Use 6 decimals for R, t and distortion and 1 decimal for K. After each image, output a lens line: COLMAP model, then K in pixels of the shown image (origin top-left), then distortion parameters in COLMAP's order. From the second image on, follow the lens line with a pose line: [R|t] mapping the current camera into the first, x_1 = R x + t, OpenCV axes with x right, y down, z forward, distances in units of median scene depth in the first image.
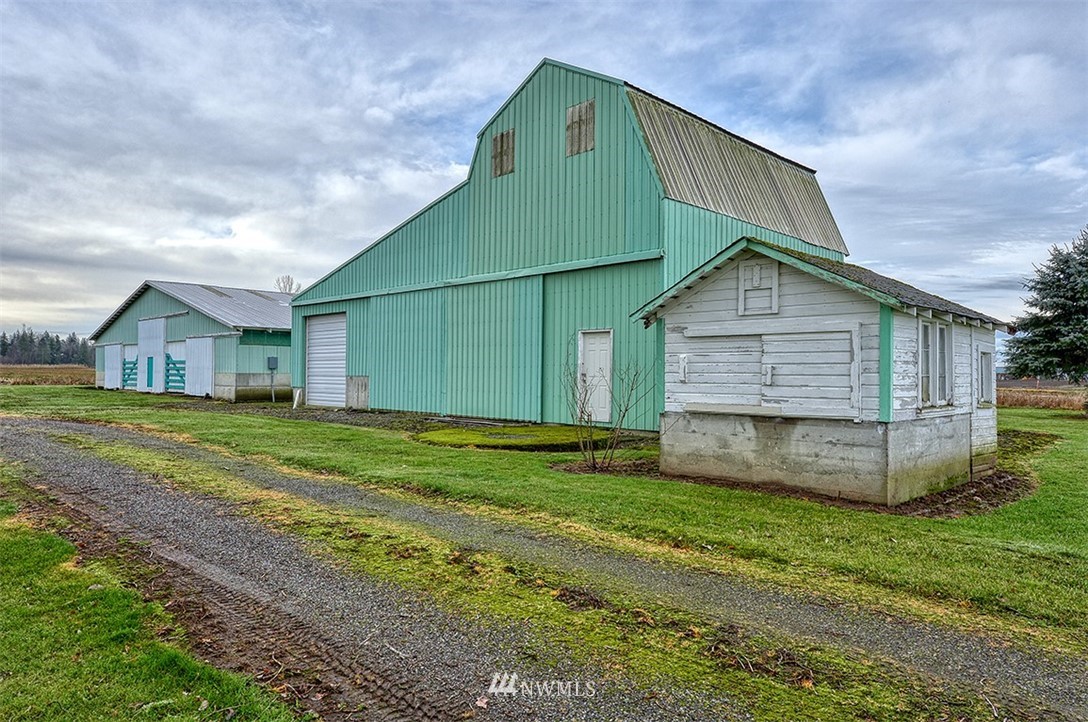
lens RADIAL K [[718.5, 0, 544.0], [0, 718.5, 361.0], [0, 0, 1]] dist [-0.000304, -0.000135]
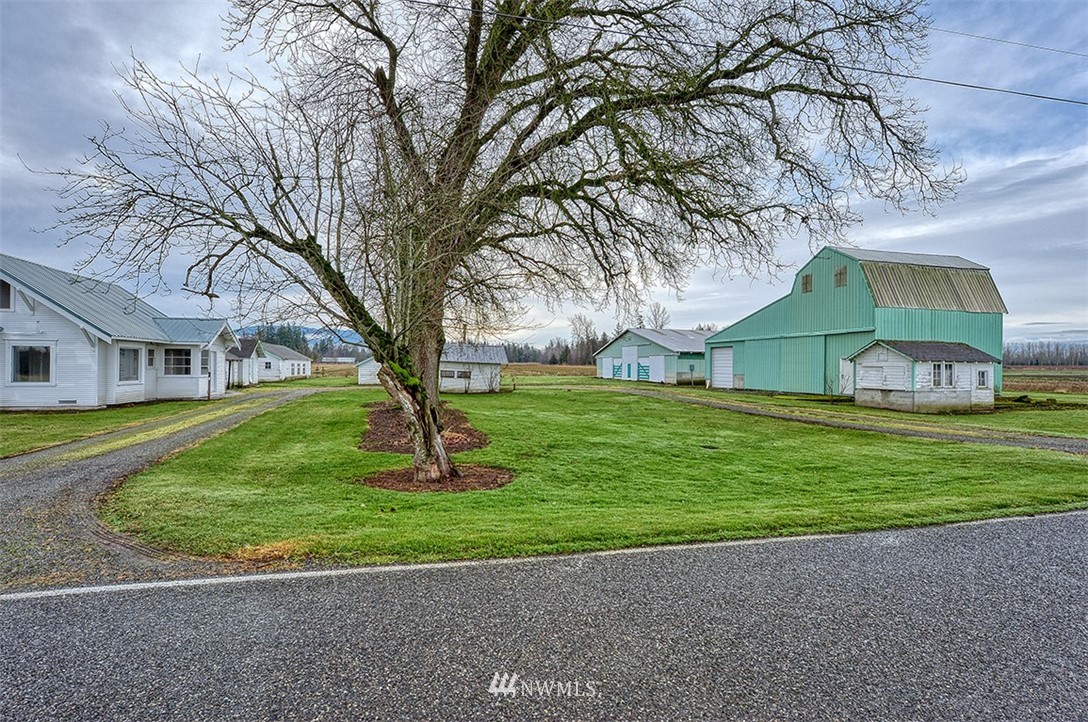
lens RADIAL K [[505.7, 0, 544.0], [0, 505.7, 361.0], [0, 0, 1]] dist [0.002246, 0.000124]
pose [[0.843711, -0.004339, -0.536779, 0.083523], [0.005003, 0.999987, -0.000219, -0.024836], [0.536774, -0.002501, 0.843723, -0.701709]]
